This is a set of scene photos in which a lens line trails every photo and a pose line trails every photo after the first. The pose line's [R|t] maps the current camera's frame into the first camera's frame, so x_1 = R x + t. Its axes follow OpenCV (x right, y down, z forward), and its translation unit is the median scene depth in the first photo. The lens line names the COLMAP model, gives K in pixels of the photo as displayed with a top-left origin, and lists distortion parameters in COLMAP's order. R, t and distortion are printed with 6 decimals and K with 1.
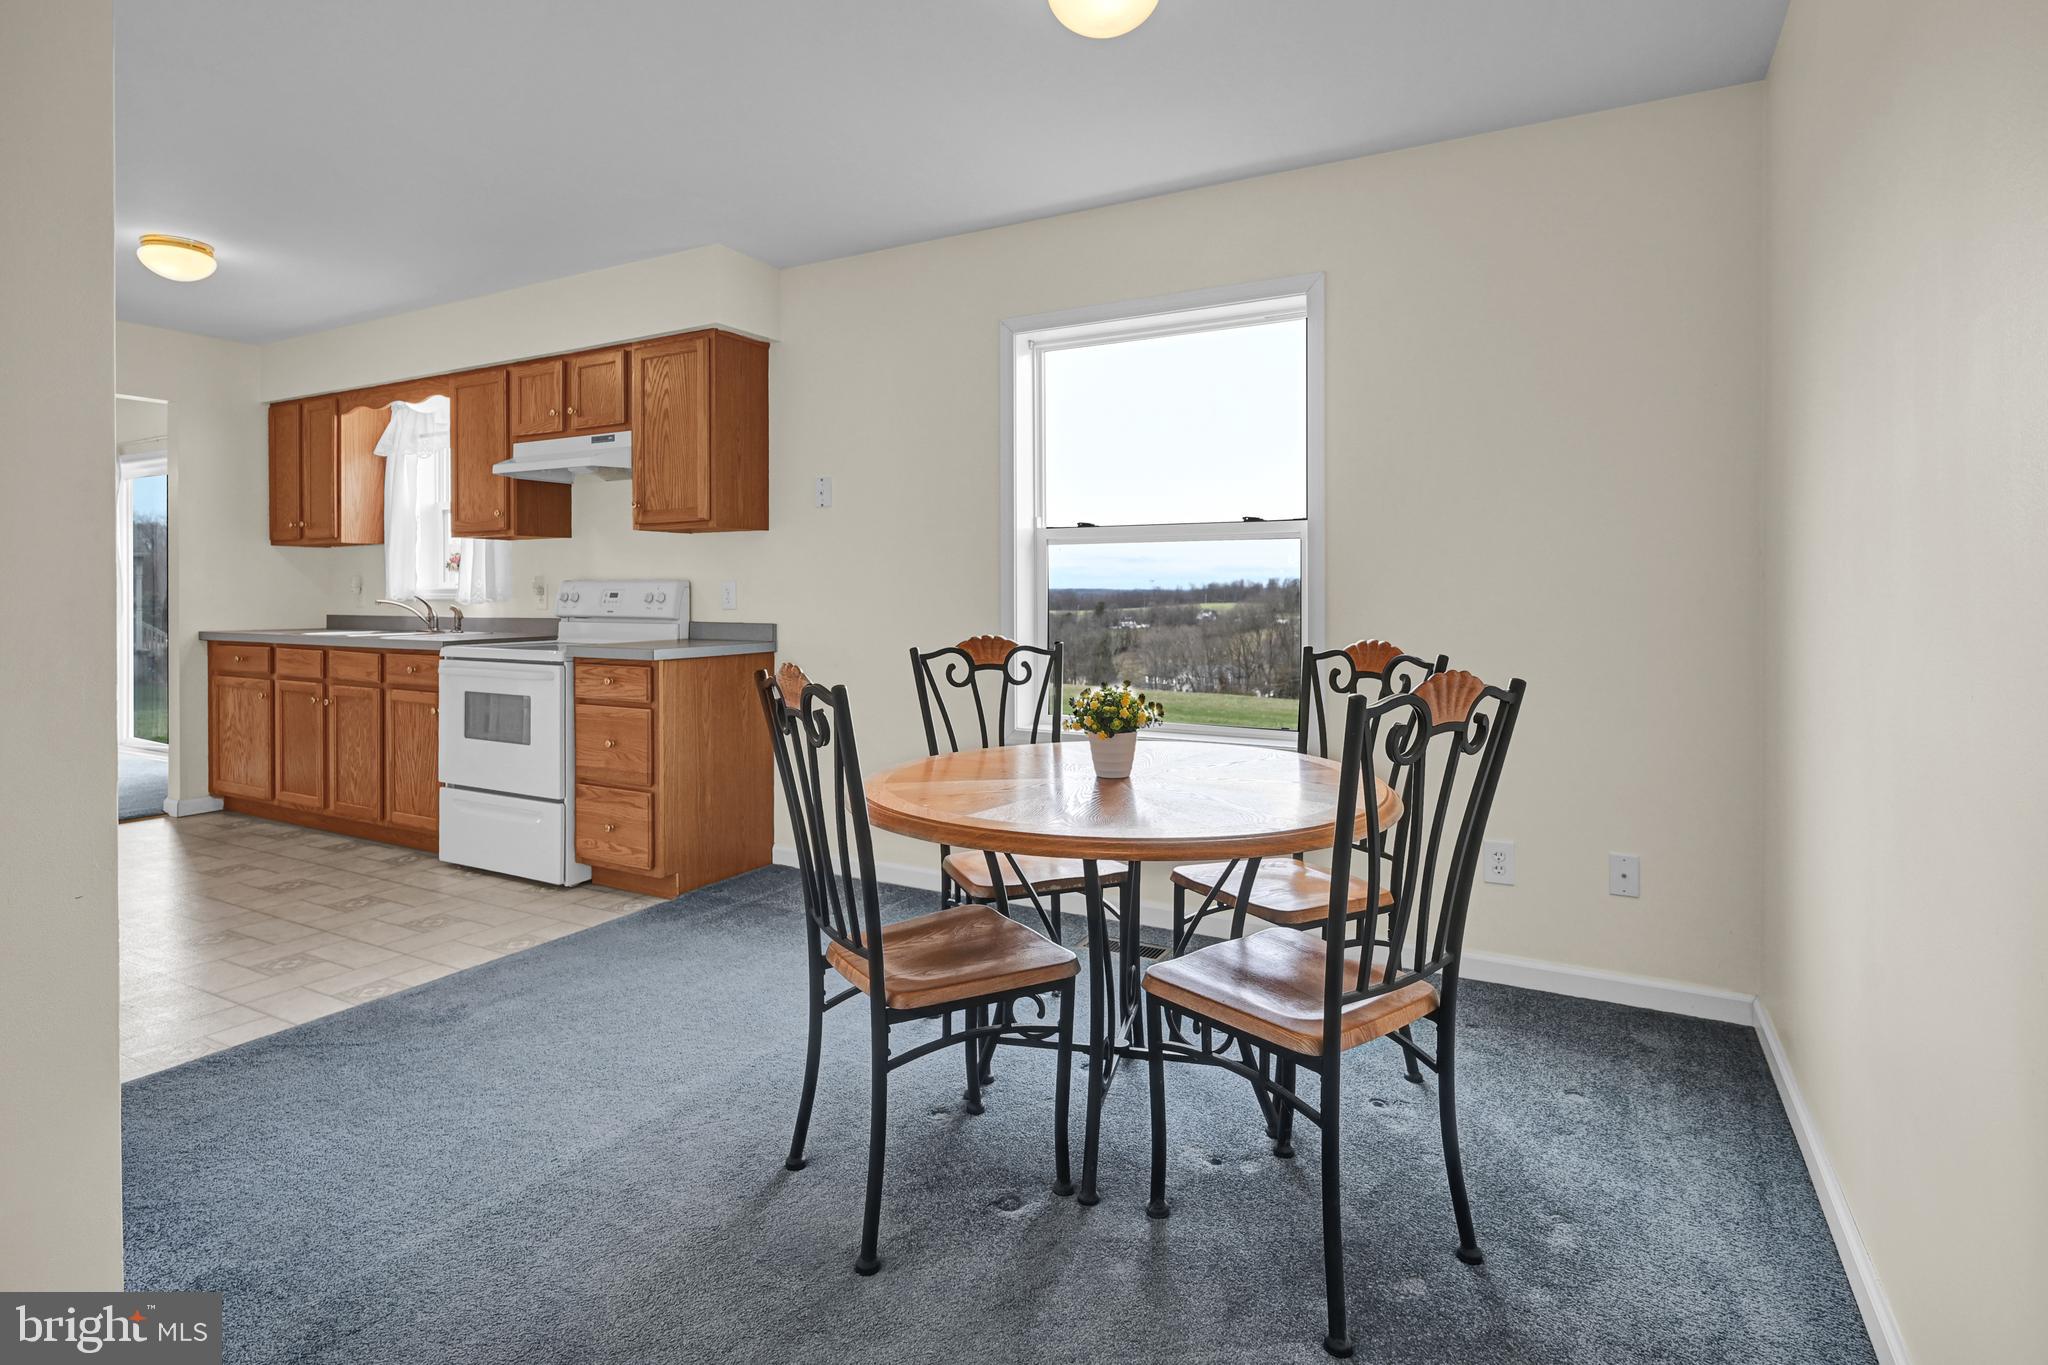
lens RADIAL K [[1060.7, 0, 1018.4], [0, 1060.7, 598.5], [0, 0, 1]] dist [-0.001893, -0.000665]
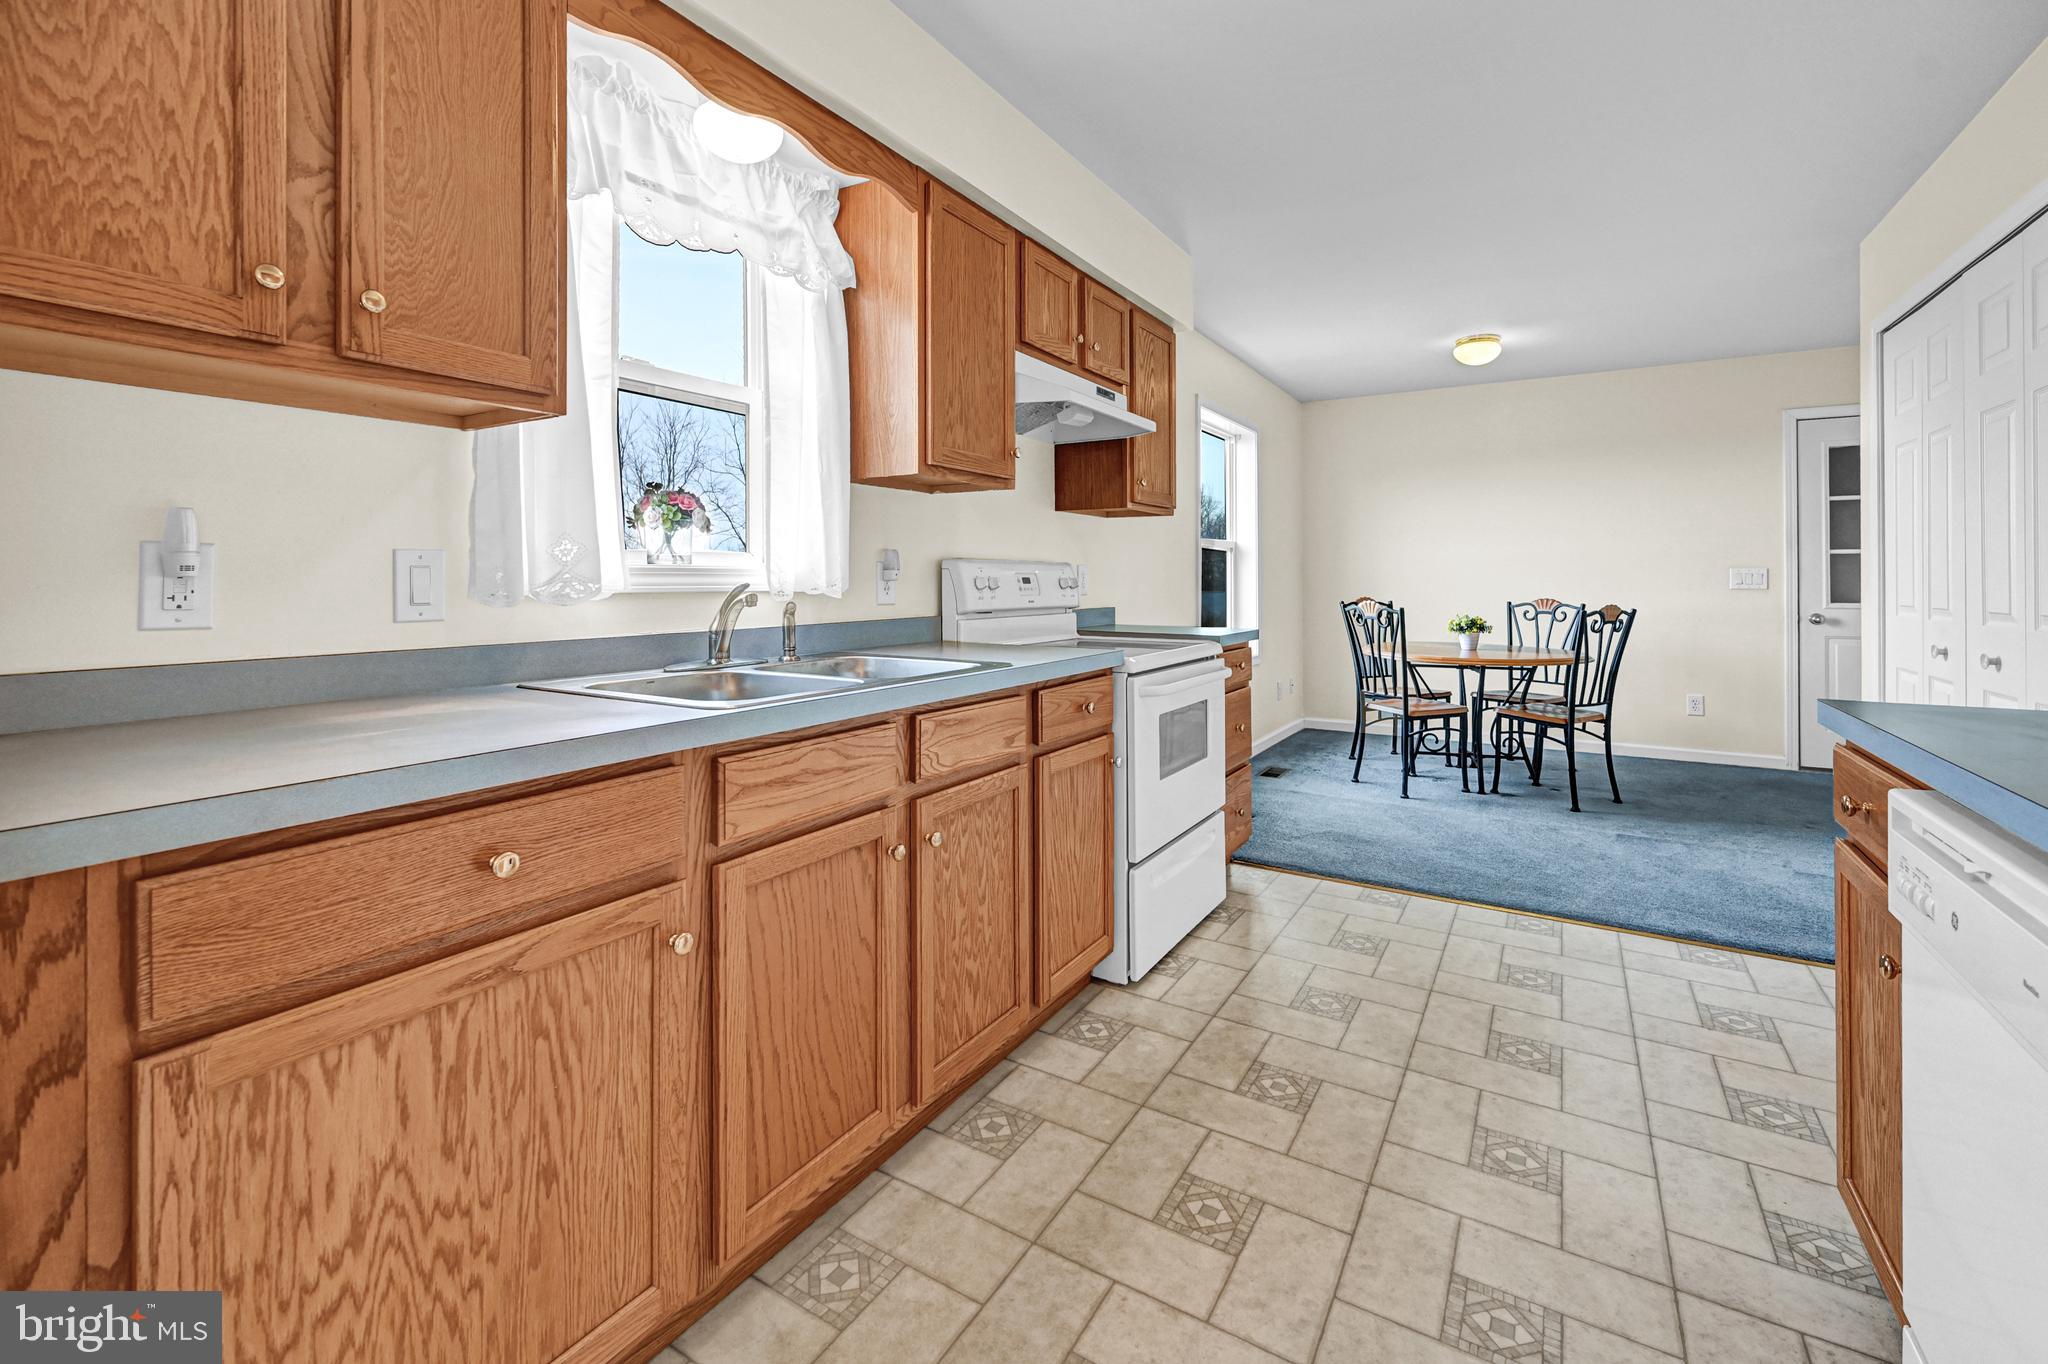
lens RADIAL K [[870.0, 0, 1021.7], [0, 870.0, 574.0], [0, 0, 1]] dist [-0.001228, -0.000219]
pose [[0.048140, 0.005600, 0.998825, -0.998615], [0.004055, 0.999975, -0.005802, -0.004157], [-0.998832, 0.004330, 0.048116, 0.955272]]
